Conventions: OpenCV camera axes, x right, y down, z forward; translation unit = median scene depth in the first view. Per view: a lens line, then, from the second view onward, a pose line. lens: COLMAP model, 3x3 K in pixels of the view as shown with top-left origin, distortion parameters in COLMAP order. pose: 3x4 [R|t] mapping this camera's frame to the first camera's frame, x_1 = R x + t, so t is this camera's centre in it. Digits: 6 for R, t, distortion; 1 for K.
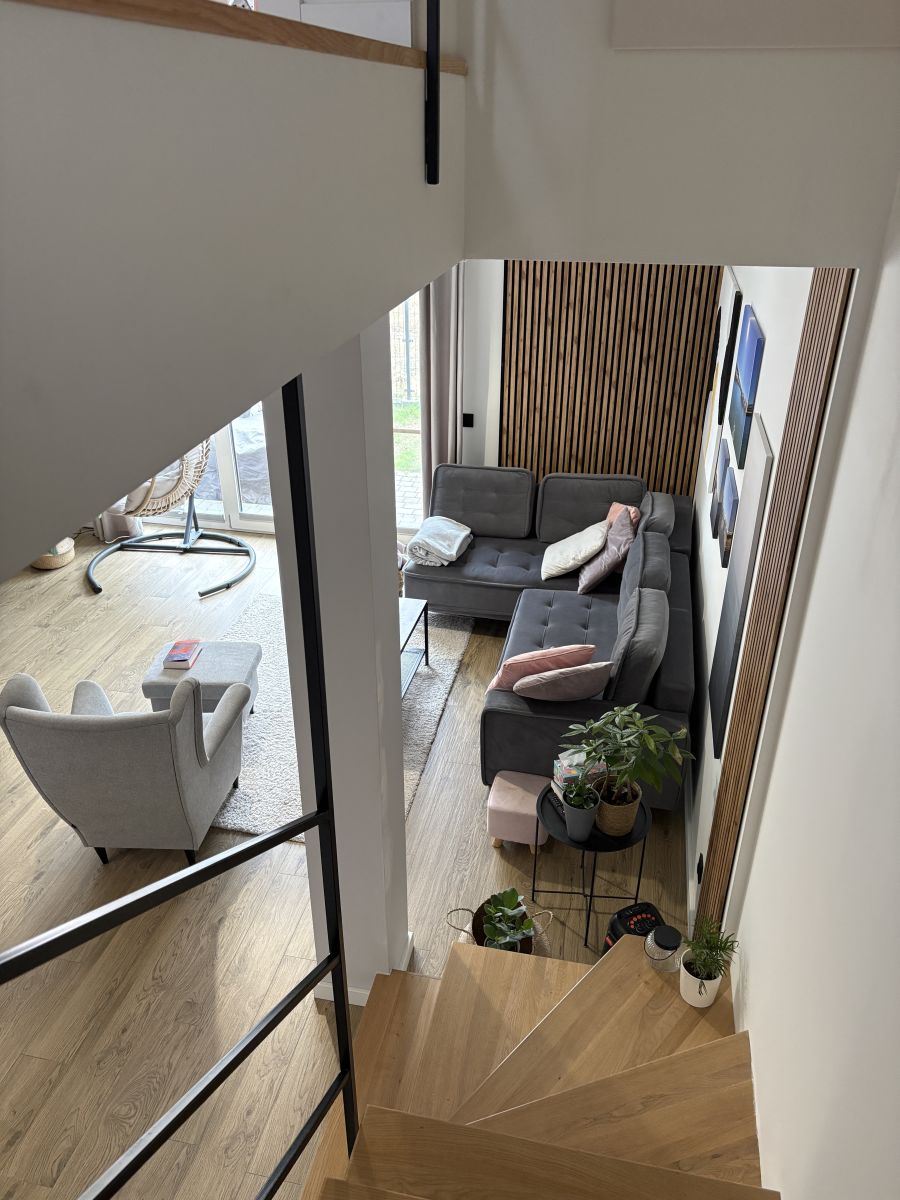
lens RADIAL K [[910.4, 0, 448.4], [0, 910.4, 606.0], [0, 0, 1]] dist [0.040136, -0.029966]
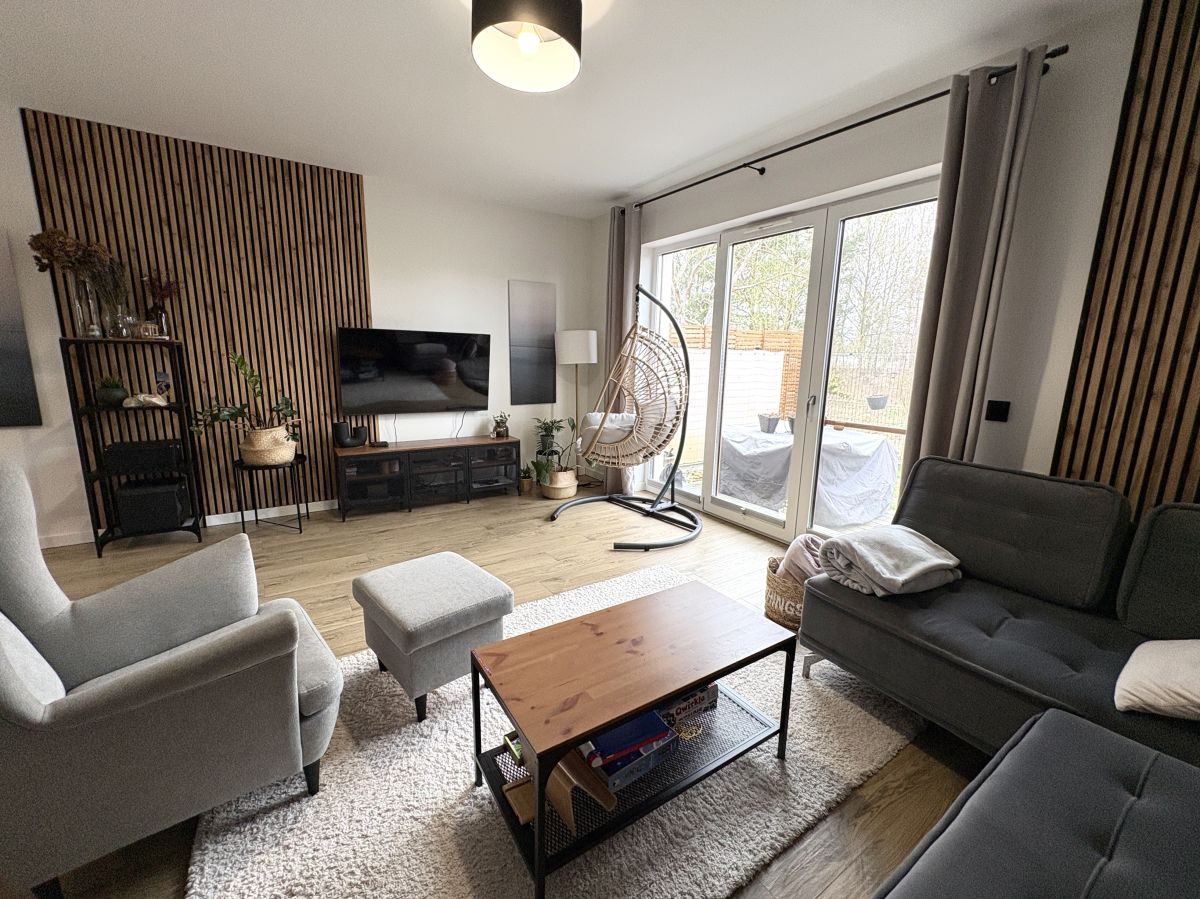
lens RADIAL K [[492.0, 0, 593.4], [0, 492.0, 443.9], [0, 0, 1]] dist [-0.001392, -0.000967]
pose [[0.710213, 0.142034, -0.689510, 0.065299], [-0.351467, 0.920177, -0.172470, -0.015290], [0.609975, 0.364831, 0.703441, 0.603149]]
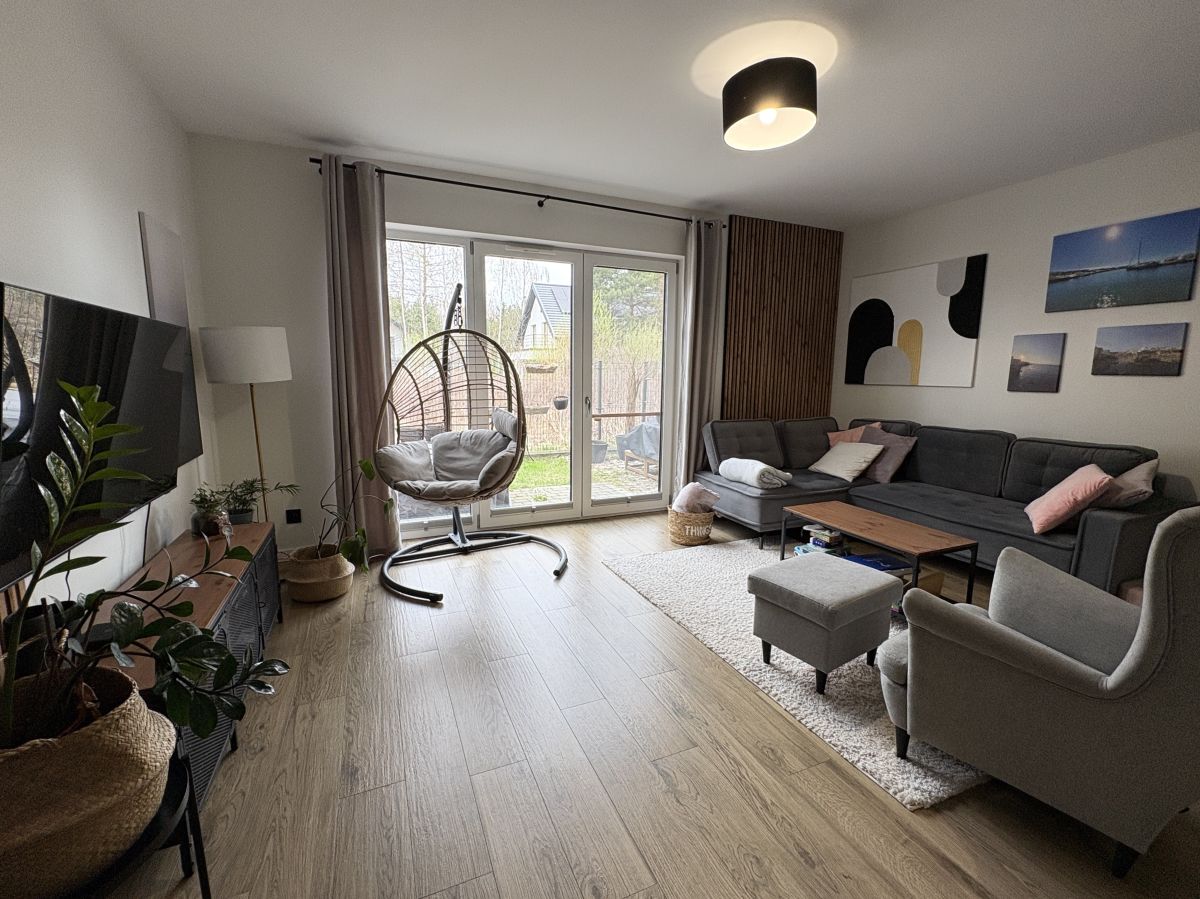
lens RADIAL K [[514.6, 0, 617.9], [0, 514.6, 447.5], [0, 0, 1]] dist [-0.010613, -0.000136]
pose [[0.801395, -0.080892, 0.592641, -0.537348], [0.271462, 0.932082, -0.239858, 0.010360], [-0.532987, 0.353100, 0.768925, 0.553812]]
